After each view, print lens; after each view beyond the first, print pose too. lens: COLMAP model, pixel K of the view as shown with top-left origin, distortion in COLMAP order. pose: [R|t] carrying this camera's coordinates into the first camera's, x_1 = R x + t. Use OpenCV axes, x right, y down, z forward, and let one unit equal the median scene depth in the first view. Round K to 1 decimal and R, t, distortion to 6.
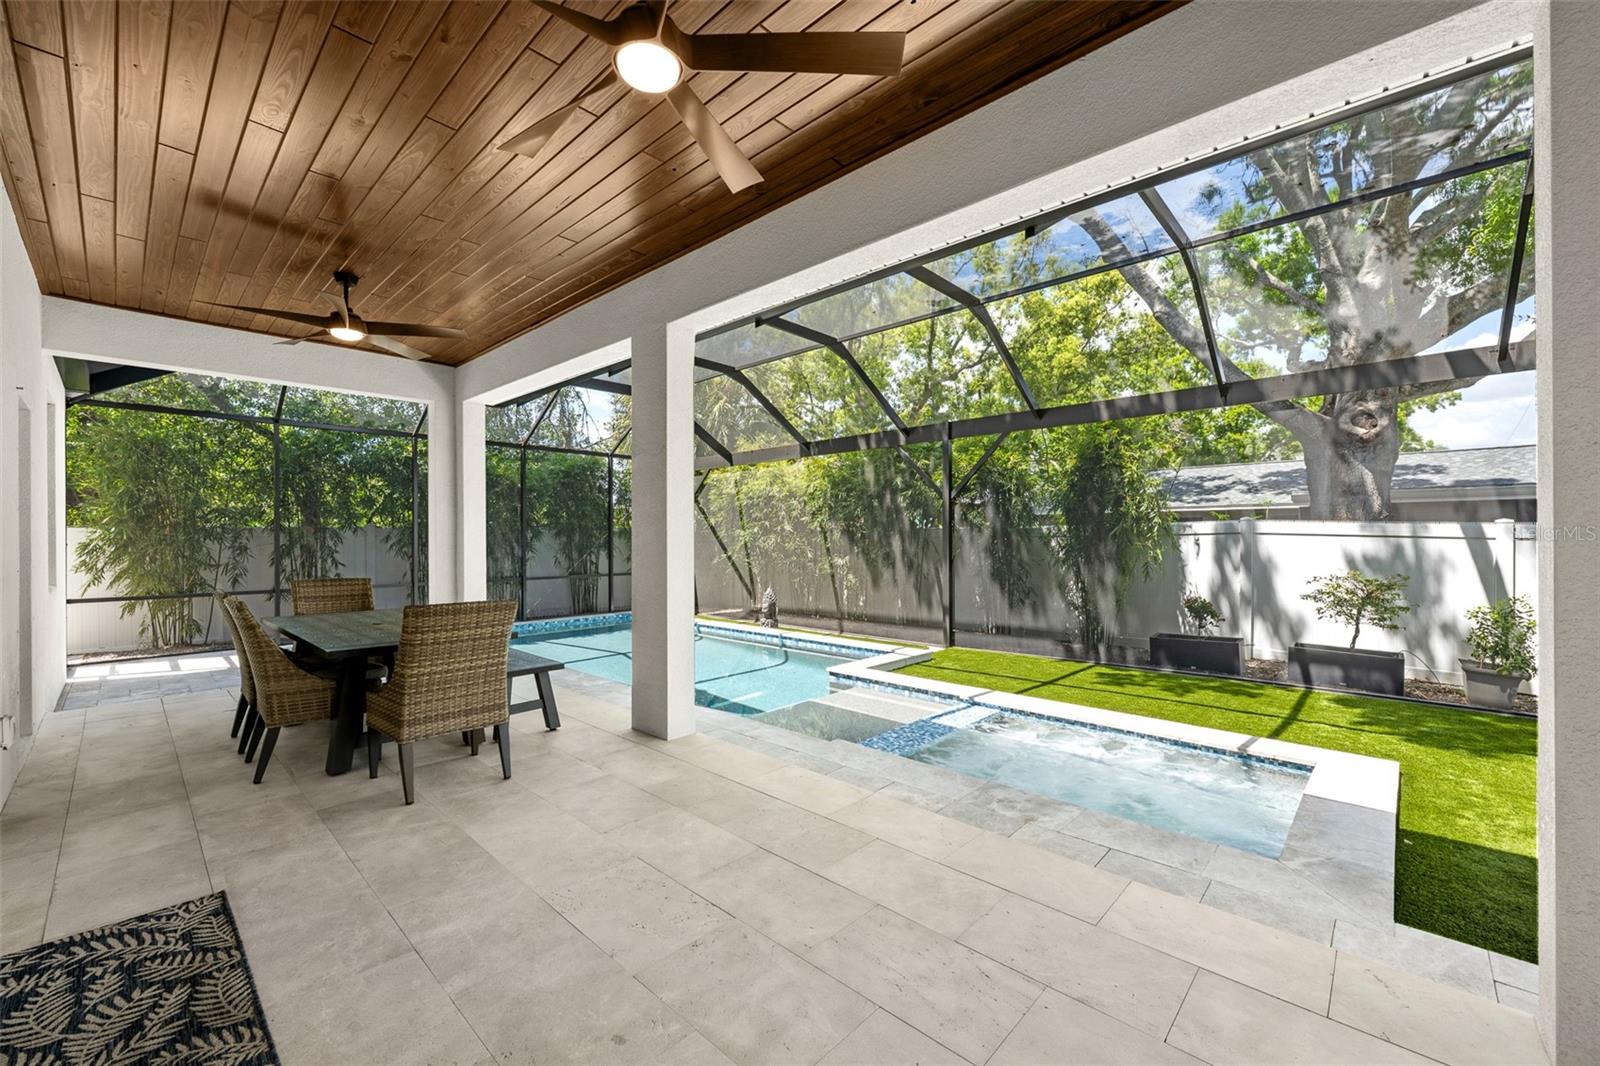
lens RADIAL K [[640.0, 0, 800.0], [0, 640.0, 533.0], [0, 0, 1]] dist [-0.001659, -0.000076]
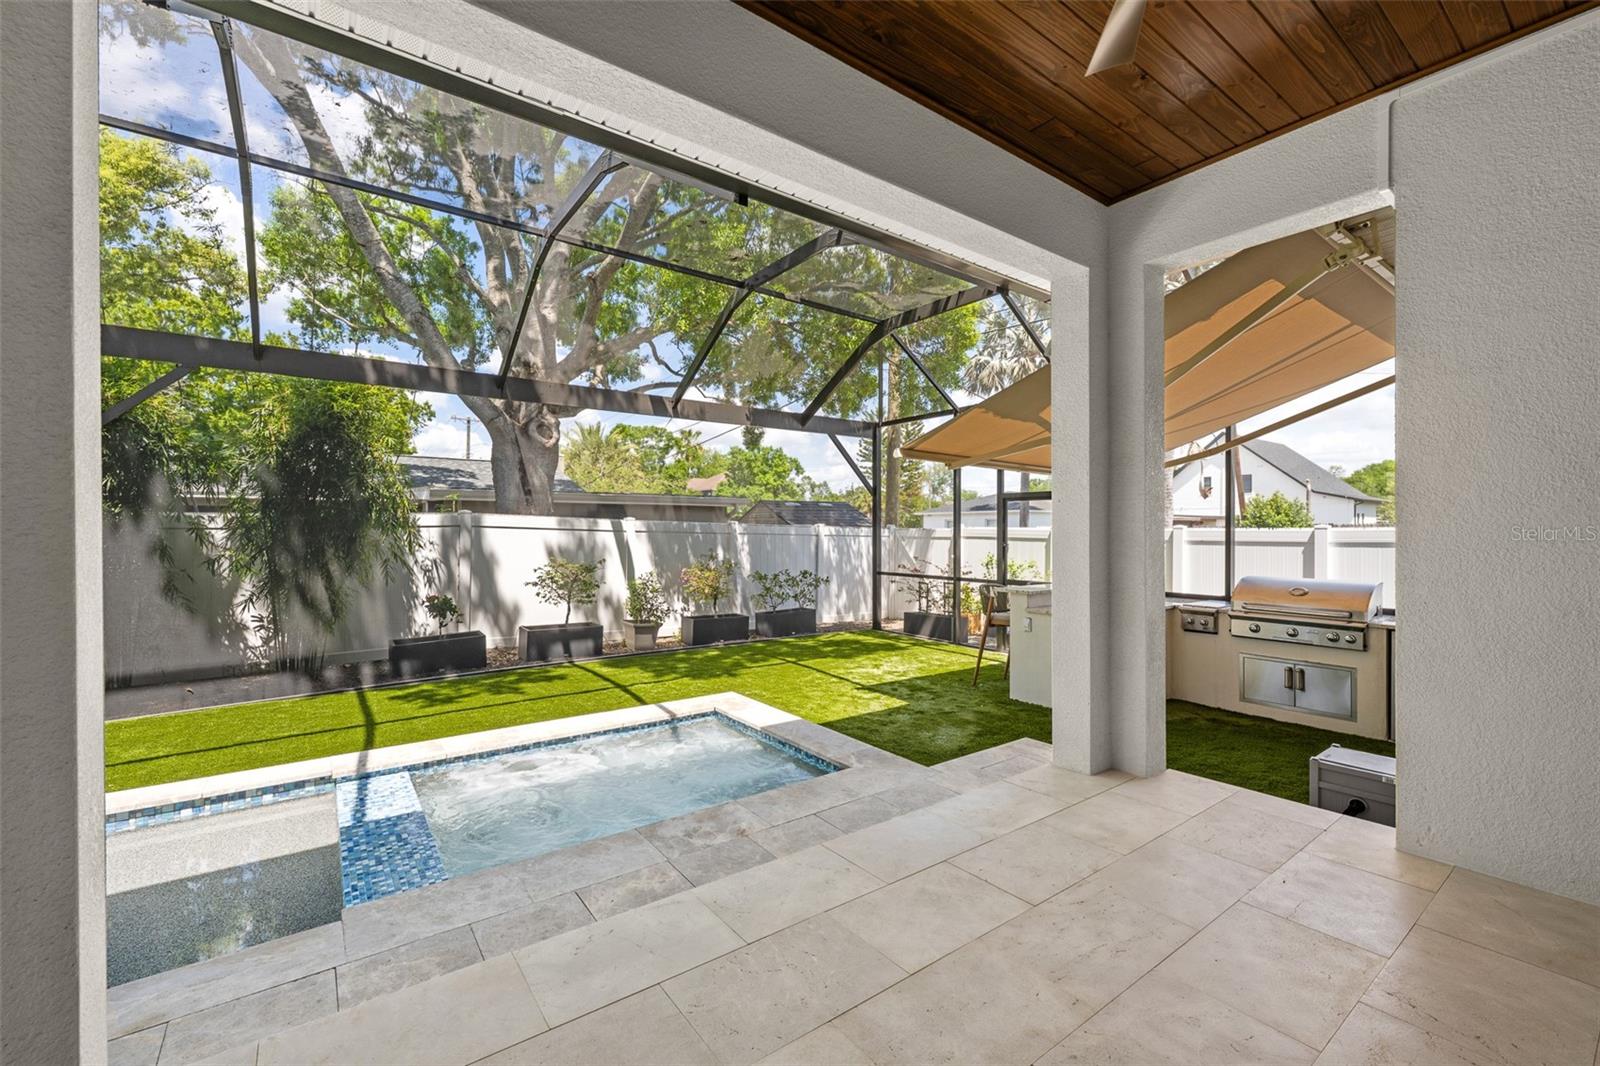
lens RADIAL K [[667.1, 0, 800.0], [0, 667.1, 533.0], [0, 0, 1]] dist [-0.001040, -0.000170]
pose [[0.180515, -0.001821, 0.983571, -0.347325], [-0.006447, 0.999975, 0.003035, 0.006968], [-0.983551, -0.006888, 0.180499, 0.451119]]
